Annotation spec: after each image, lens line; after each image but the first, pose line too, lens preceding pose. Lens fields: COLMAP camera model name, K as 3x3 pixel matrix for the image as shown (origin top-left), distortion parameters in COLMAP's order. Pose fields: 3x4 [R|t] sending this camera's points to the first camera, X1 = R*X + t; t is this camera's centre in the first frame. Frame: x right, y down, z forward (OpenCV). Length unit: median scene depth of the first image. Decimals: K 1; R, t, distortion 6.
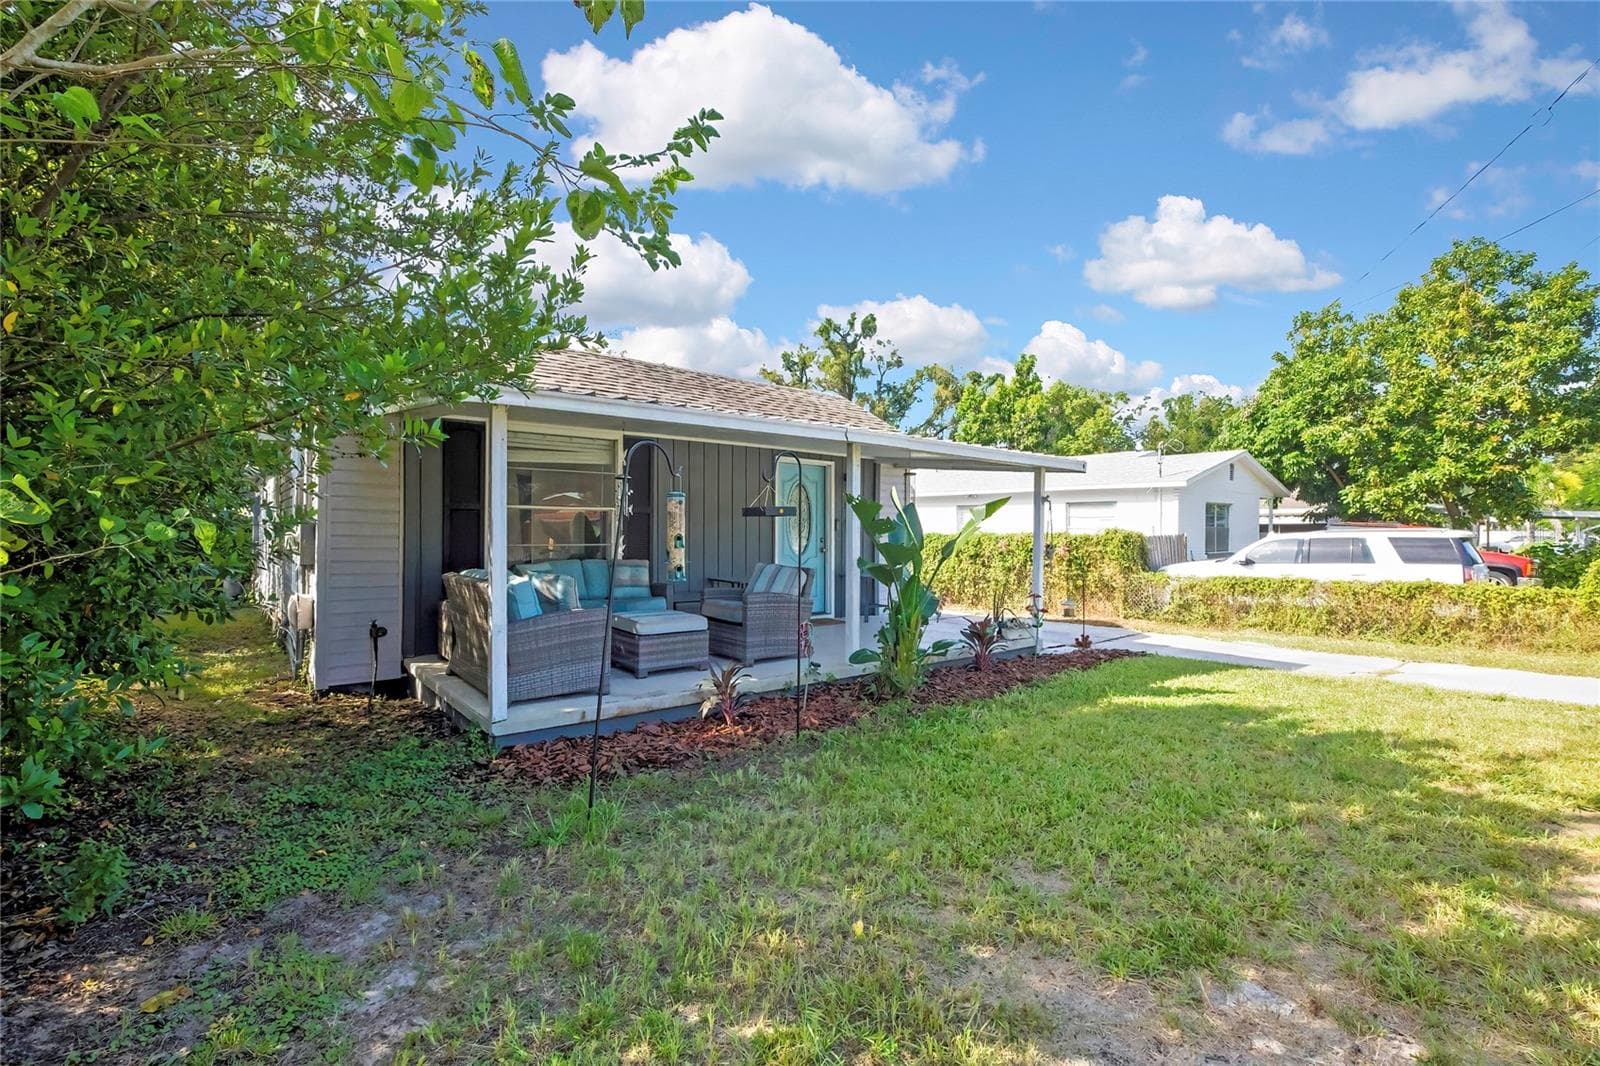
lens RADIAL K [[723.4, 0, 806.3], [0, 723.4, 534.0], [0, 0, 1]] dist [-0.014151, 0.000122]
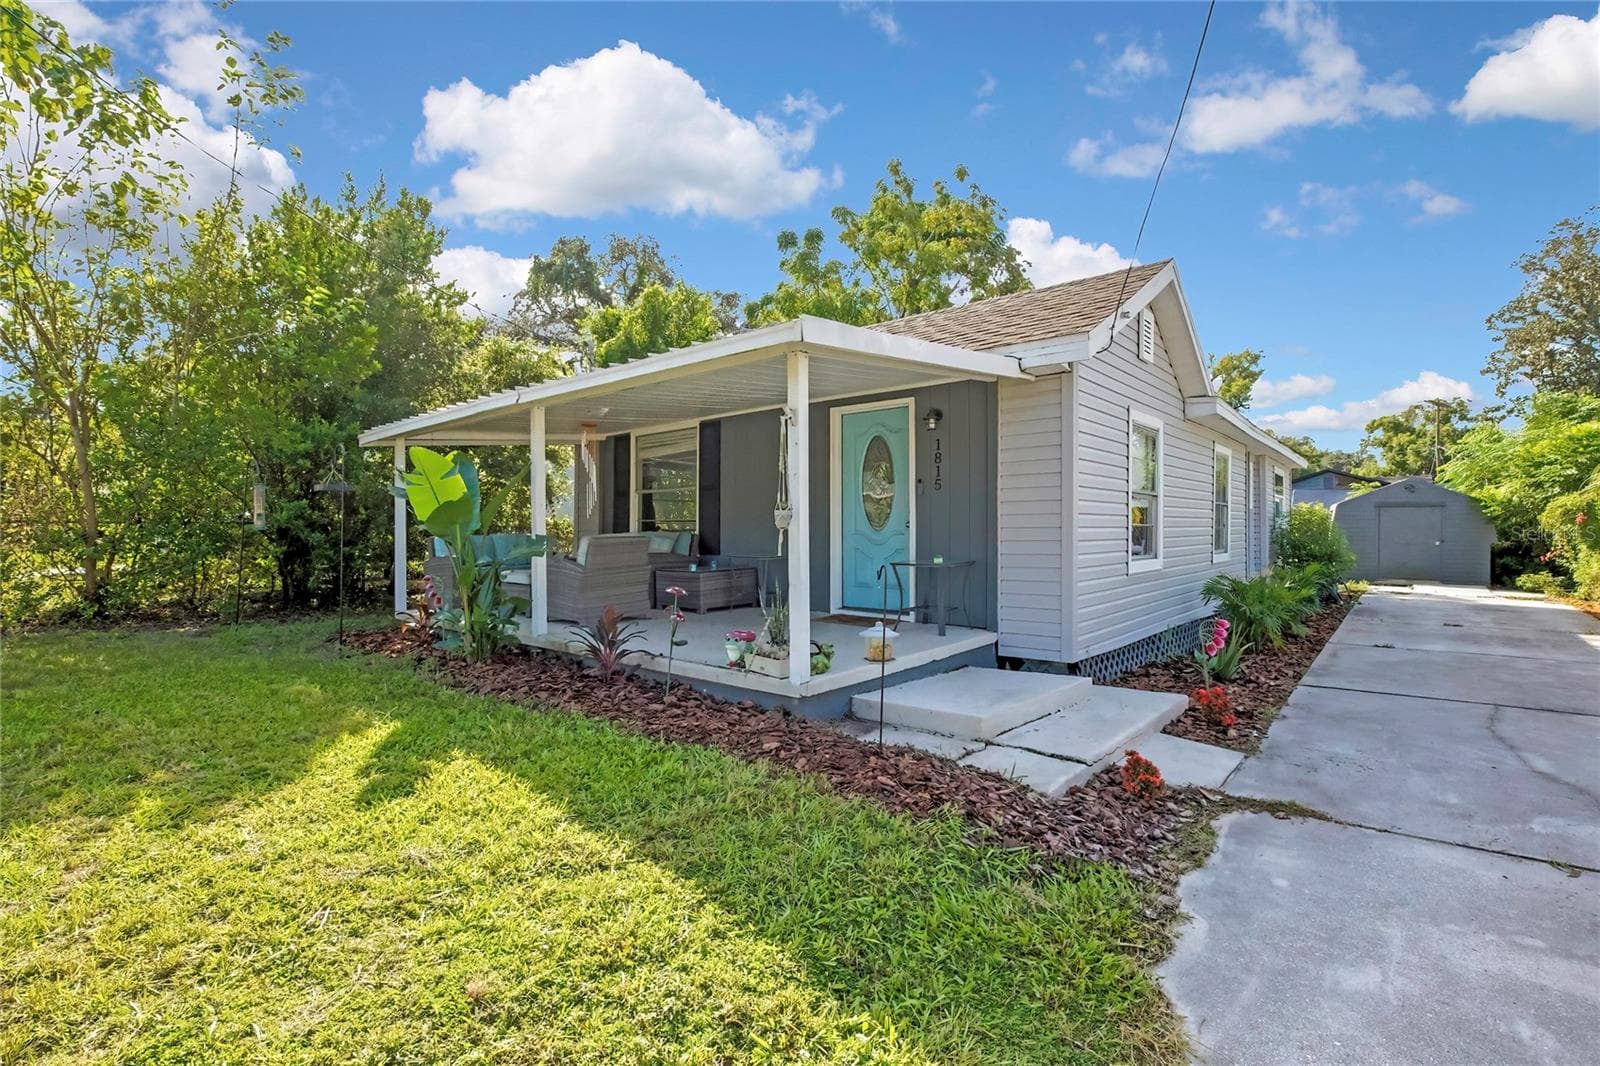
lens RADIAL K [[723.4, 0, 806.3], [0, 723.4, 534.0], [0, 0, 1]] dist [-0.014151, 0.000122]
pose [[0.176102, -0.003018, -0.984367, 0.141127], [0.009787, 0.999951, -0.001315, 0.006144], [0.984323, -0.009402, 0.176123, 0.155071]]
